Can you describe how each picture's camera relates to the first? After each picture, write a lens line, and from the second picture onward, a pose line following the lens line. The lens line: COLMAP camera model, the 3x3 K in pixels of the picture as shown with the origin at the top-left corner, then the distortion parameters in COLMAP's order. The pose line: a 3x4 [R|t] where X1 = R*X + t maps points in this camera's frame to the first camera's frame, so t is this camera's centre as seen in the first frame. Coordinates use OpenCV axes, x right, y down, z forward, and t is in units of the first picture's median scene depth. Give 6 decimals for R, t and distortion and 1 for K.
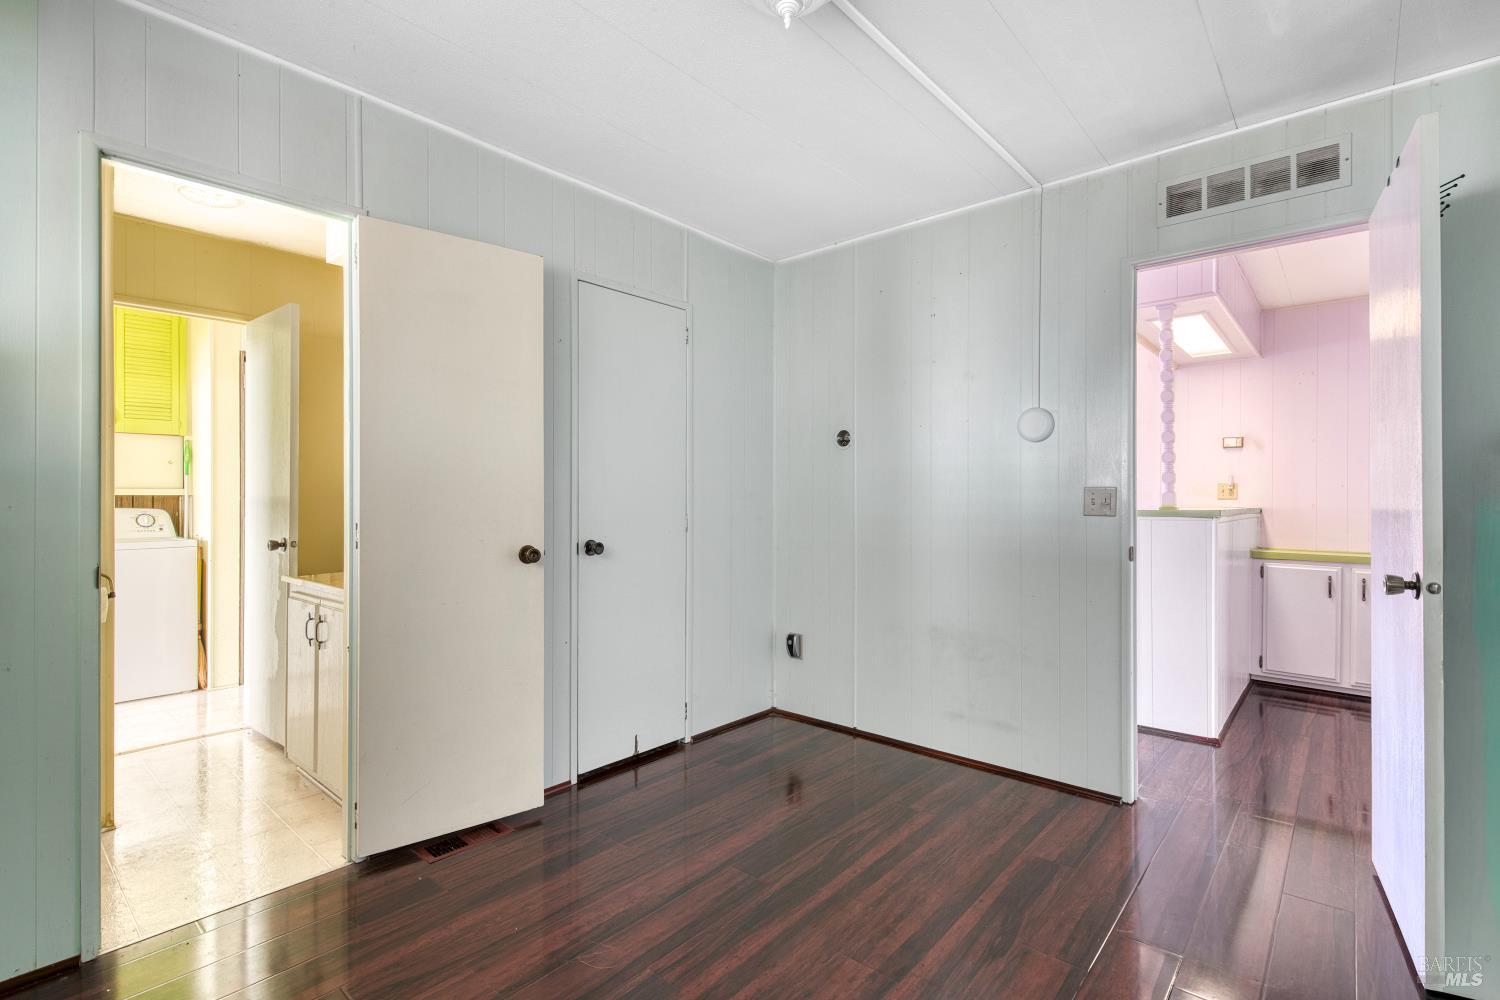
lens RADIAL K [[701.9, 0, 751.6], [0, 701.9, 501.7], [0, 0, 1]] dist [0.001867, 0.000200]
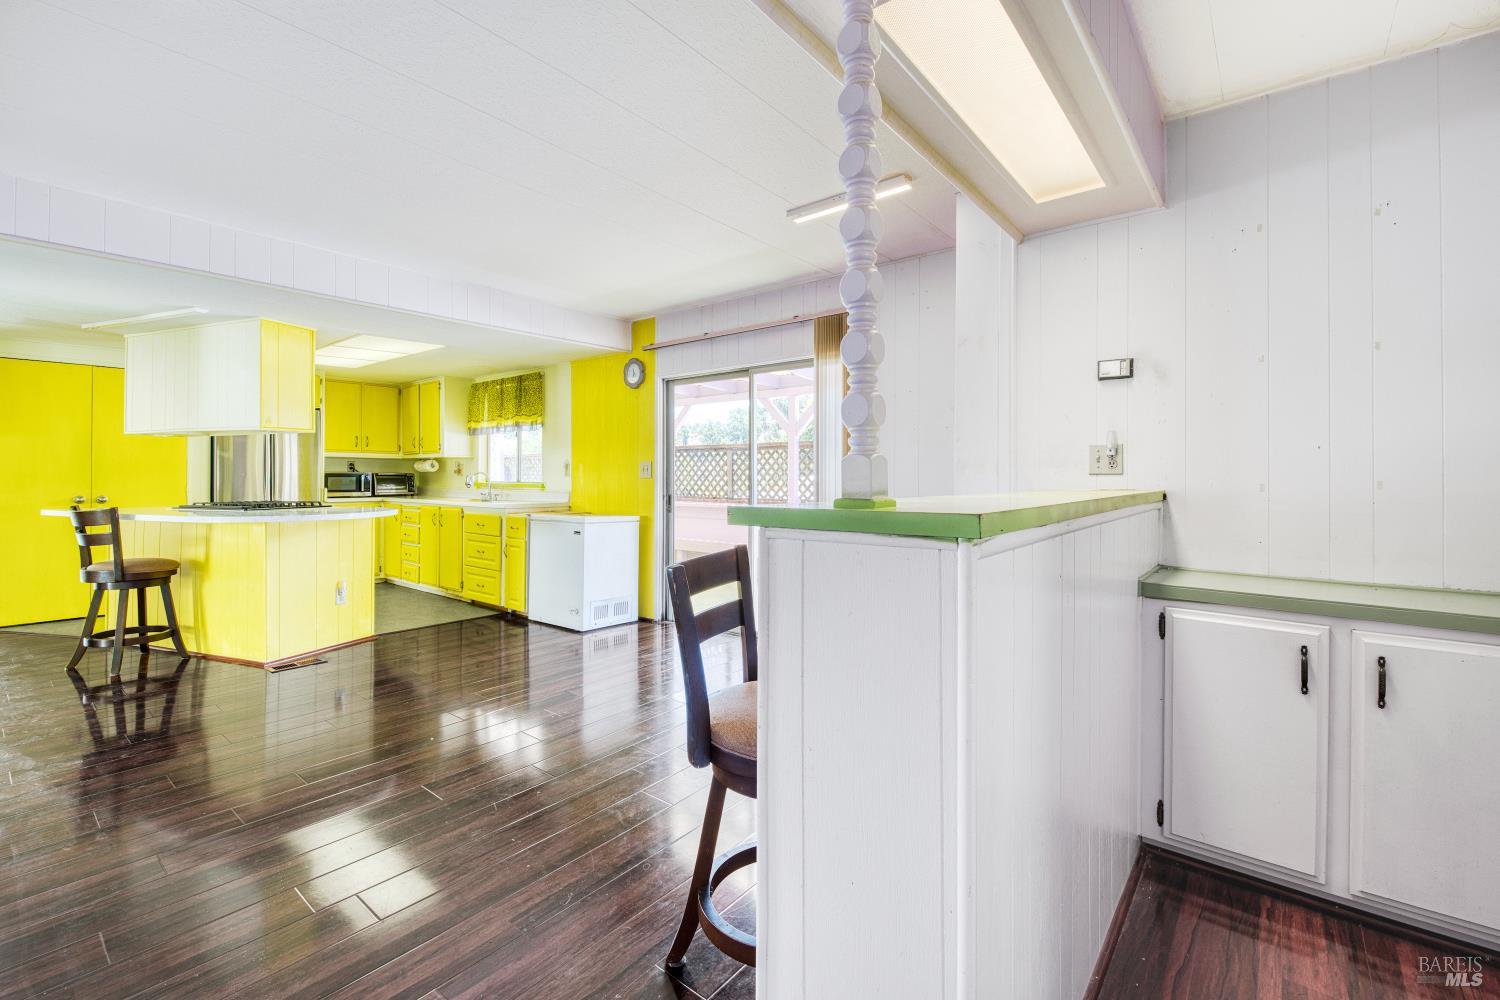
lens RADIAL K [[650.3, 0, 760.5], [0, 650.3, 469.9], [0, 0, 1]] dist [0.005370, 0.000168]
pose [[0.999057, 0.003493, 0.043274, 0.430025], [-0.003206, 0.999972, -0.006699, -0.003345], [-0.043297, 0.006554, 0.999041, 0.562451]]
